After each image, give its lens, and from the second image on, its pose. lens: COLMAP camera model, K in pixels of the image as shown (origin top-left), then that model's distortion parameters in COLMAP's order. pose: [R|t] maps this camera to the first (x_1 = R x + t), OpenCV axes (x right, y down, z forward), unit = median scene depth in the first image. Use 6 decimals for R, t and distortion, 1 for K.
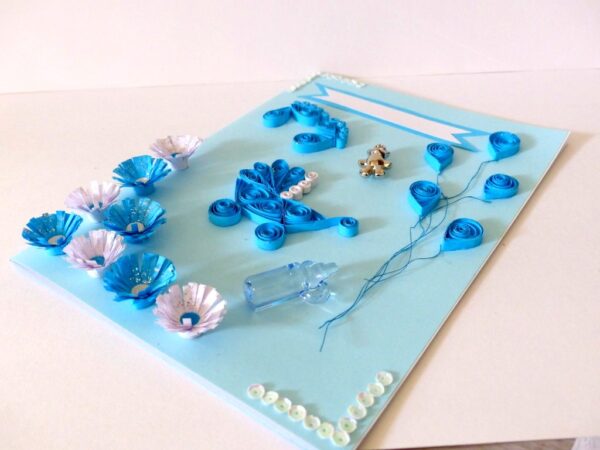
lens RADIAL K [[630.2, 0, 300.0], [0, 630.2, 225.0], [0, 0, 1]] dist [-0.046892, 0.012342]
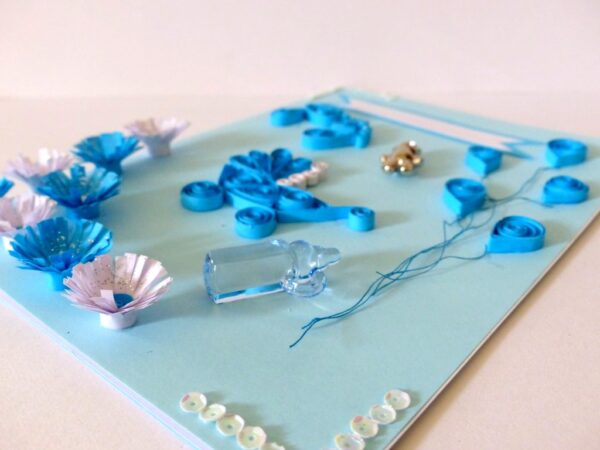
lens RADIAL K [[630.2, 0, 300.0], [0, 630.2, 225.0], [0, 0, 1]] dist [-0.046892, 0.012342]
pose [[0.996724, 0.048693, -0.064576, 0.052804], [-0.058967, 0.983991, -0.168180, 0.140609], [0.055353, 0.171437, 0.983639, 0.259548]]
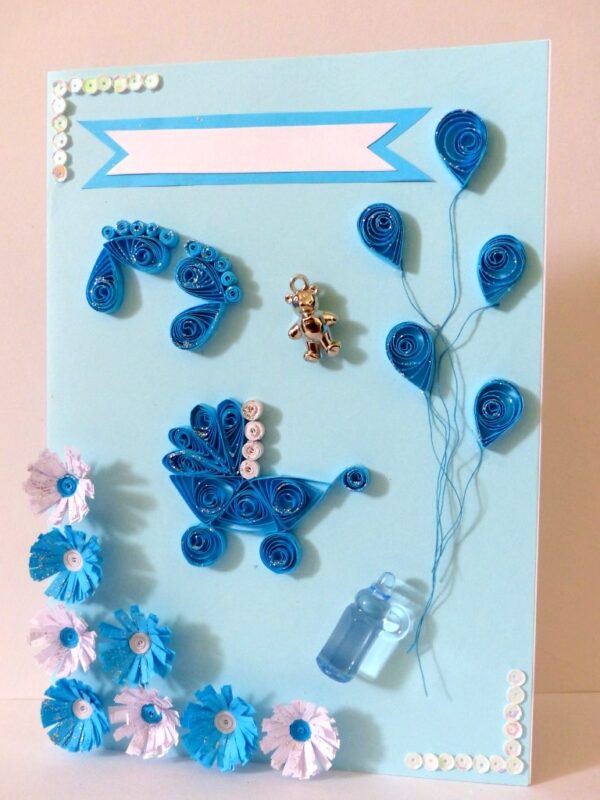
lens RADIAL K [[840.3, 0, 300.0], [0, 840.3, 400.0], [0, 0, 1]] dist [-0.046892, 0.012342]
pose [[0.819079, -0.544820, -0.179667, 0.252921], [0.472195, 0.462409, 0.750474, -0.805709], [-0.325793, -0.699535, 0.636010, 0.464137]]
